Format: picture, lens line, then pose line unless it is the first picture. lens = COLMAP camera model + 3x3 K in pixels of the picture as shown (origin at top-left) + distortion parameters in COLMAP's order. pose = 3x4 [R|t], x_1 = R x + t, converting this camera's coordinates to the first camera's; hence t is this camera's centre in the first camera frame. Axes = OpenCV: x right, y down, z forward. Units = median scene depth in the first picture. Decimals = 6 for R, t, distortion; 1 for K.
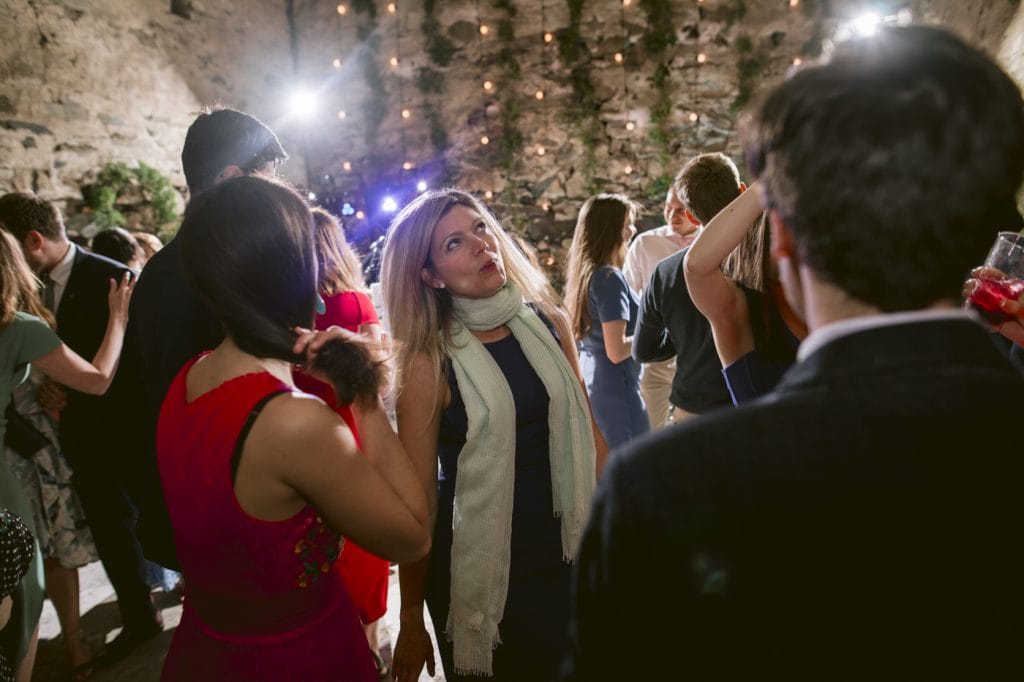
lens RADIAL K [[768.9, 0, 507.0], [0, 768.9, 331.3], [0, 0, 1]] dist [-0.008383, 0.013129]
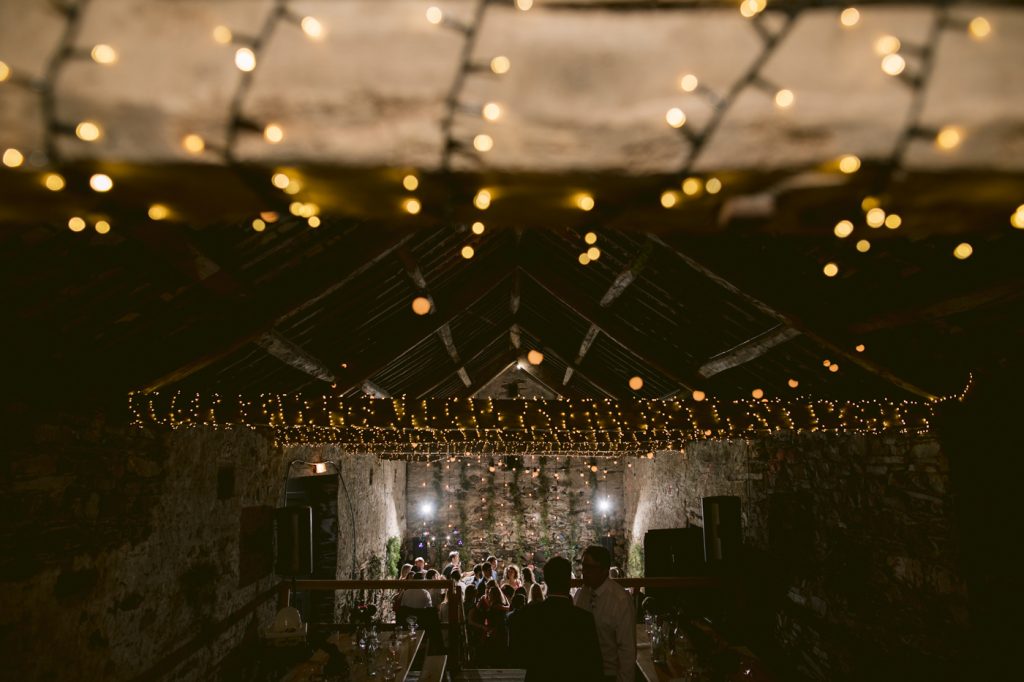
lens RADIAL K [[768.9, 0, 511.3], [0, 768.9, 333.4], [0, 0, 1]] dist [-0.008383, 0.013129]
pose [[0.974021, 0.089992, 0.207808, -0.576153], [-0.019701, 0.947843, -0.318129, -0.005732], [-0.225598, 0.305771, 0.924992, -1.839475]]
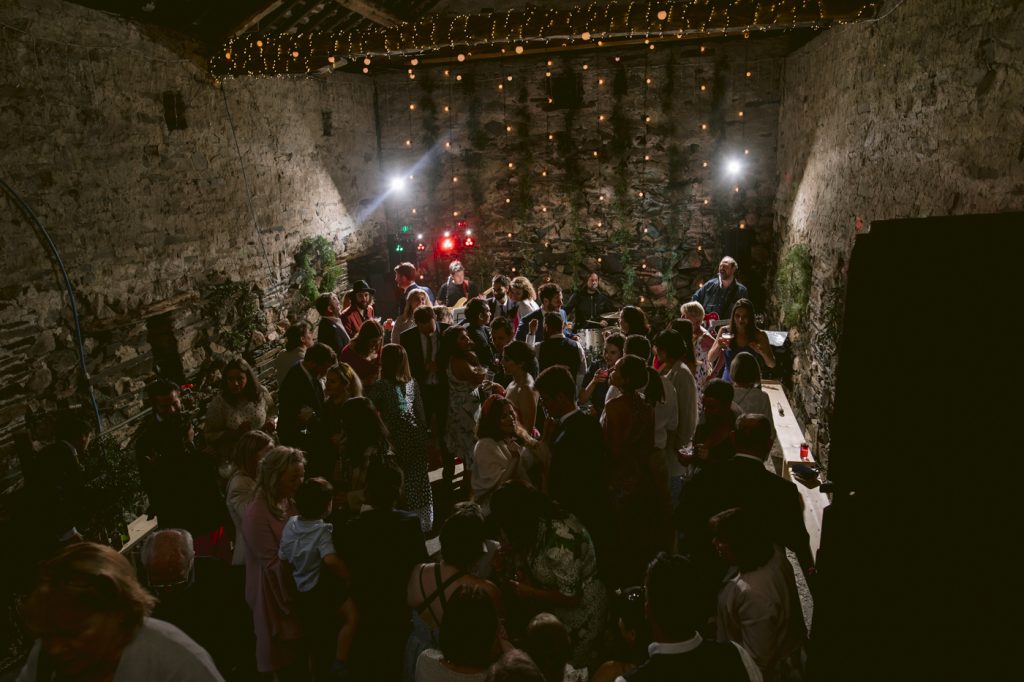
lens RADIAL K [[768.9, 0, 510.7], [0, 768.9, 342.1], [0, 0, 1]] dist [-0.008383, 0.013129]
pose [[0.999116, 0.009642, 0.040921, -0.086925], [-0.013532, 0.995301, 0.095883, -0.117878], [-0.039804, -0.096352, 0.994551, -0.583574]]
